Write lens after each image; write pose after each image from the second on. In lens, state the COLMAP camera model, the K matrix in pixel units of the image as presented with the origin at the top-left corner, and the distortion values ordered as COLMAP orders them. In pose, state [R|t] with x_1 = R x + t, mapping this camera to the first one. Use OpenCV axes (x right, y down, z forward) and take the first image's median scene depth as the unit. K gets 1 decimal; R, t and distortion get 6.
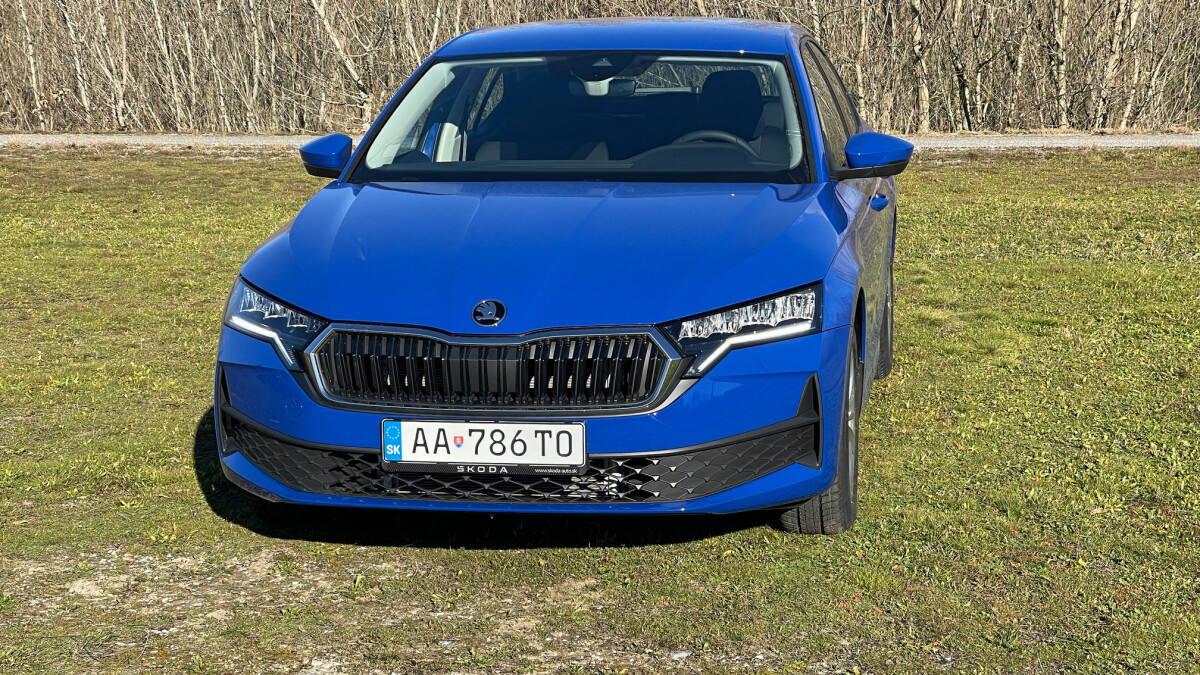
lens RADIAL K [[2198.5, 0, 601.8], [0, 2198.5, 334.9], [0, 0, 1]] dist [0.210662, 0.000000]
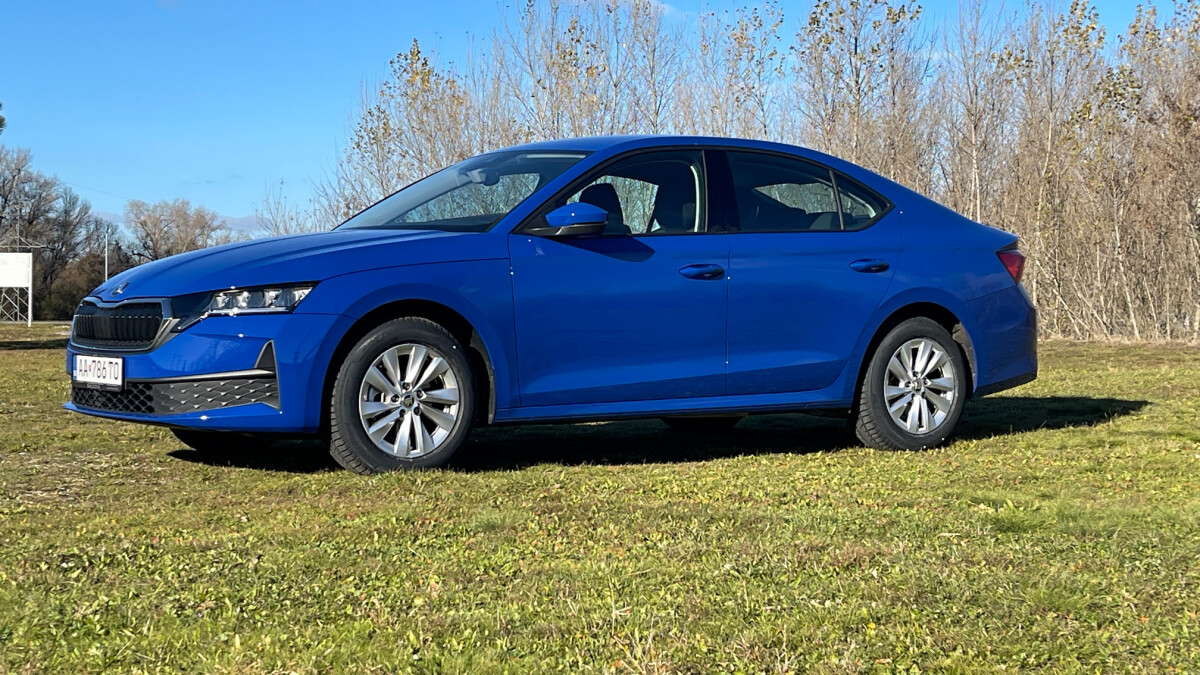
lens RADIAL K [[1854.9, 0, 598.8], [0, 1854.9, 340.1], [0, 0, 1]] dist [0.017460, 0.000000]
pose [[0.710229, 0.030613, -0.703305, 1.121024], [-0.115425, 0.990597, -0.073444, 0.083657], [0.694444, 0.133341, 0.707084, 0.313743]]
